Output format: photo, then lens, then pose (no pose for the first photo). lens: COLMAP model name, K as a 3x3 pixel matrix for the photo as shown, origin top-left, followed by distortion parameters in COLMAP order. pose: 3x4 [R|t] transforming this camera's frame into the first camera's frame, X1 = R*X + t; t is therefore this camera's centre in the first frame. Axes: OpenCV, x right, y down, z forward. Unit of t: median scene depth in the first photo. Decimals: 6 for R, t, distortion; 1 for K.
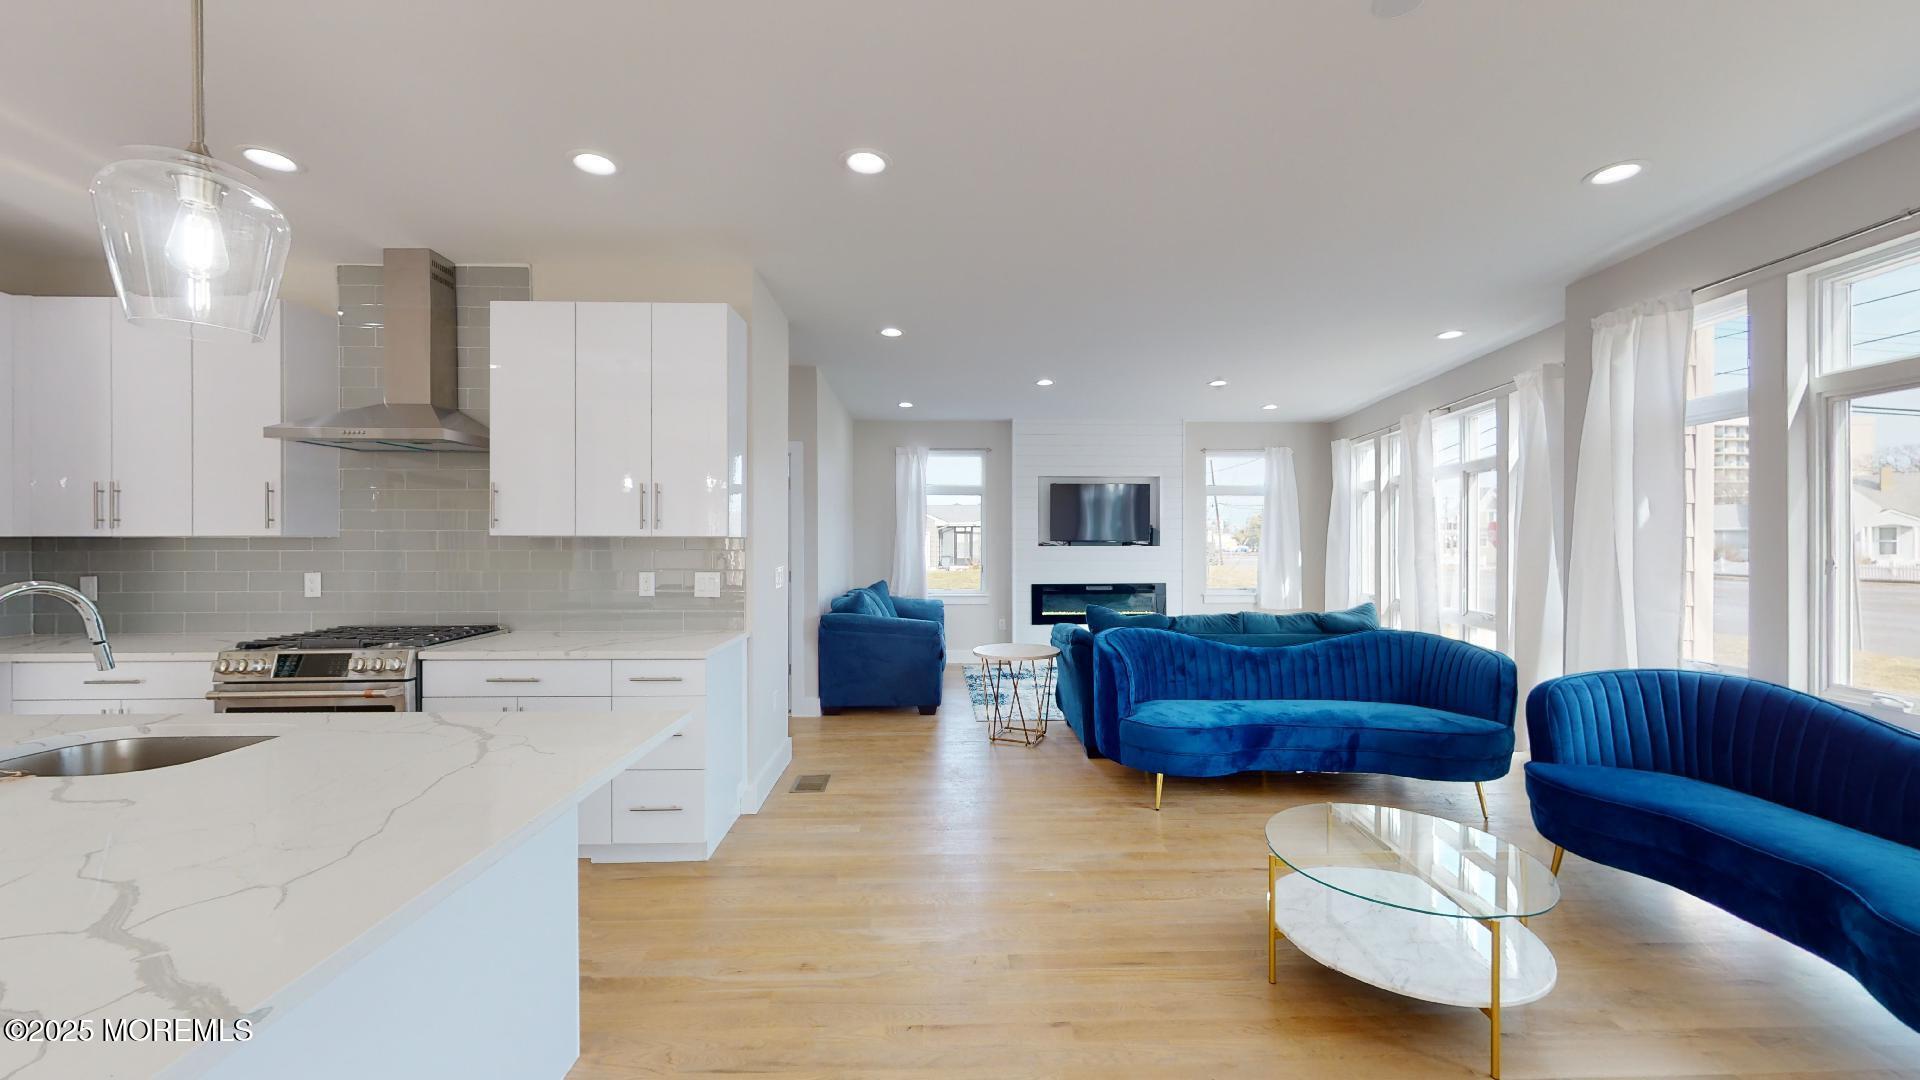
lens RADIAL K [[703.7, 0, 964.2], [0, 703.7, 544.8], [0, 0, 1]] dist [0.003784, -0.000044]
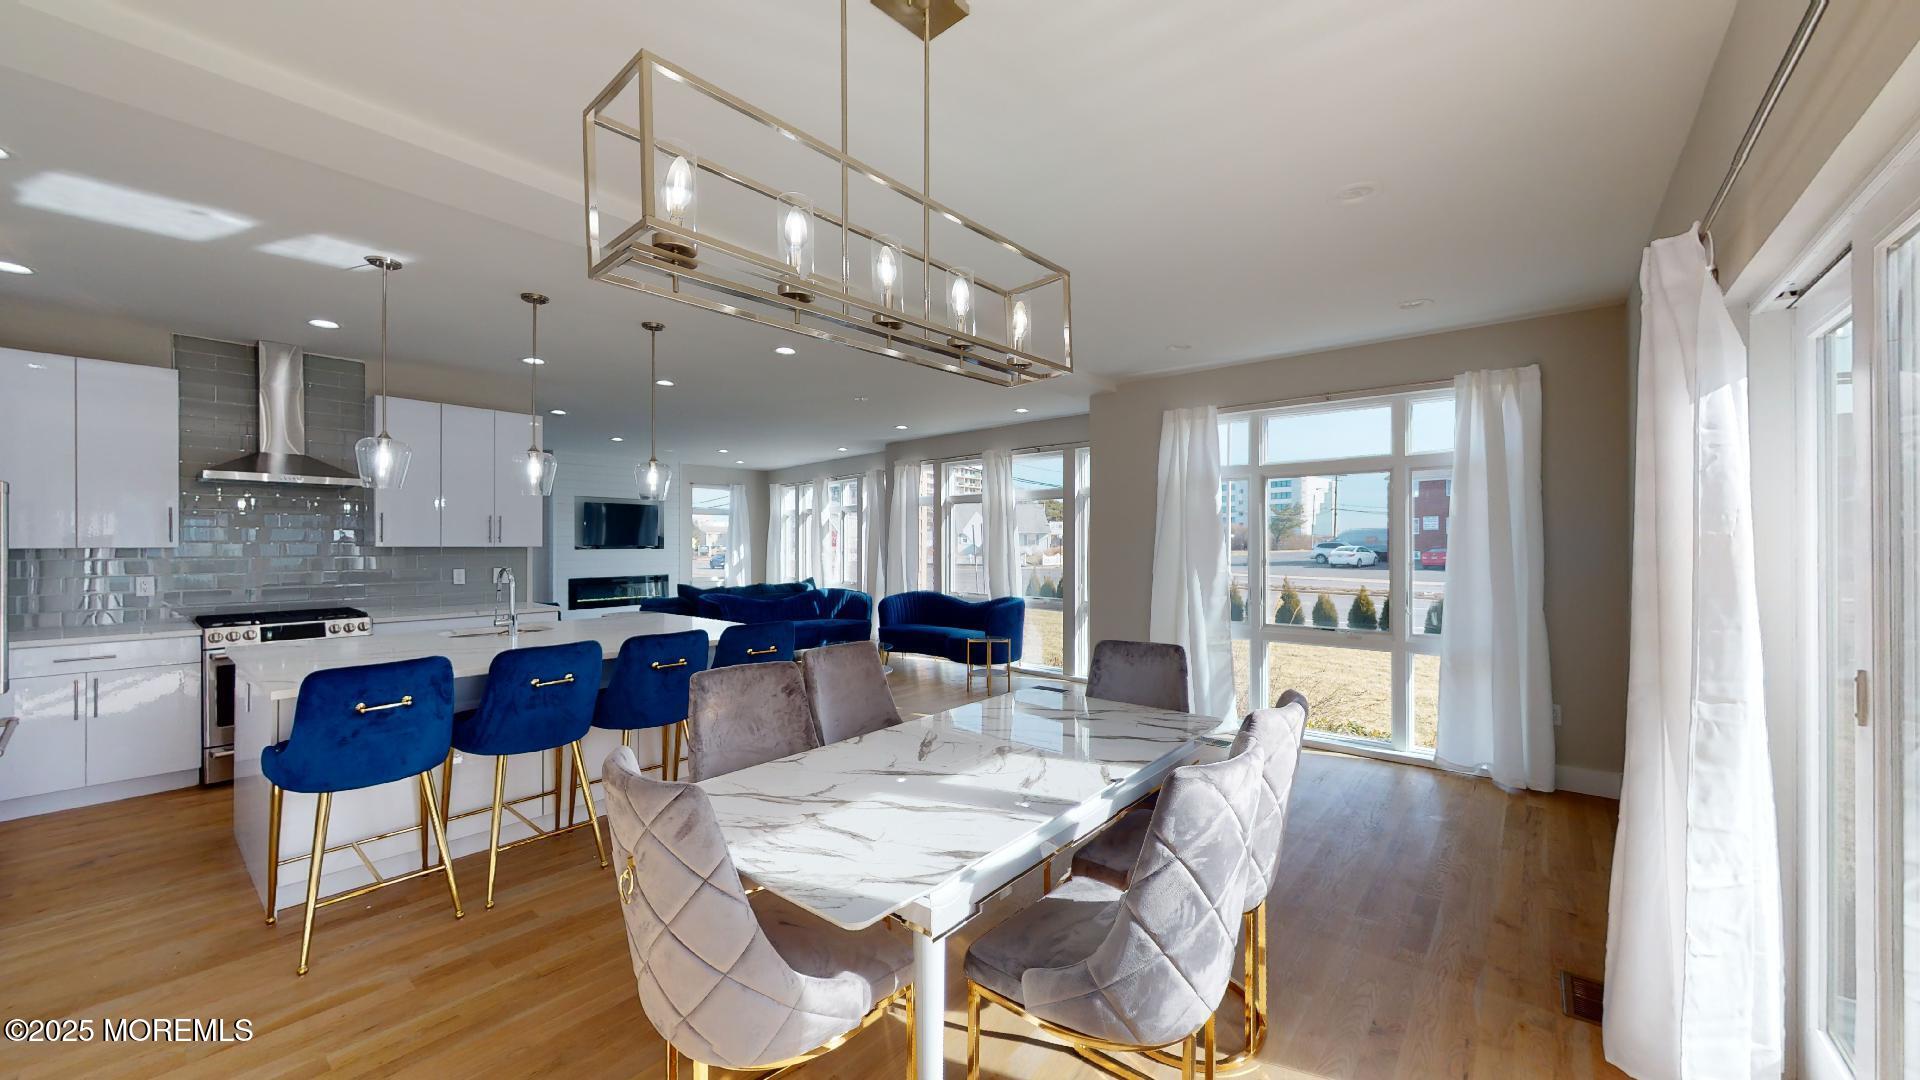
lens RADIAL K [[703.7, 0, 951.4], [0, 703.7, 544.5], [0, 0, 1]] dist [0.003784, -0.000044]
pose [[0.670291, -0.001622, 0.742097, -0.476196], [0.001299, 0.999999, 0.001013, -0.008536], [-0.742097, 0.000285, 0.670292, -0.477178]]
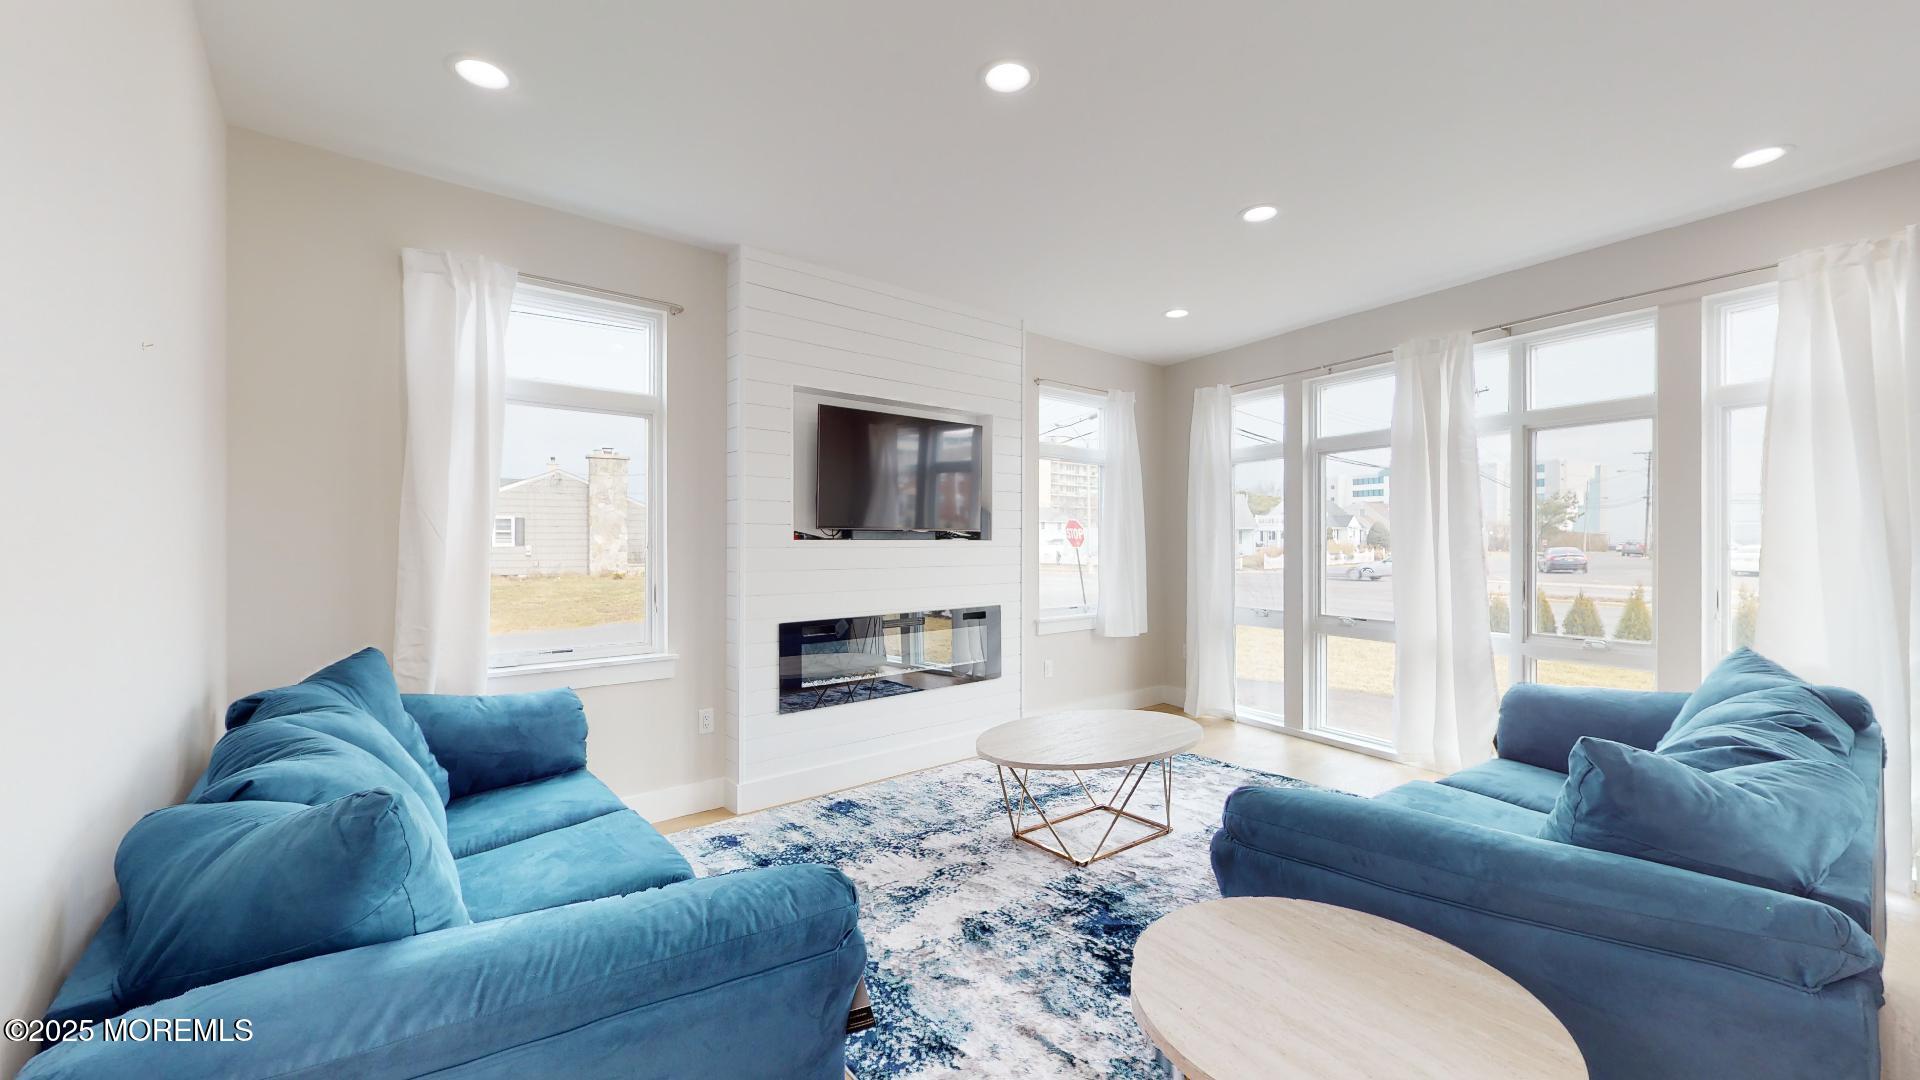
lens RADIAL K [[703.7, 0, 925.5], [0, 703.7, 541.9], [0, 0, 1]] dist [0.003784, -0.000044]
pose [[0.784858, -0.004911, 0.619656, -0.133060], [0.003912, 0.999988, 0.002969, 0.002169], [-0.619663, 0.000094, 0.784868, 0.702771]]
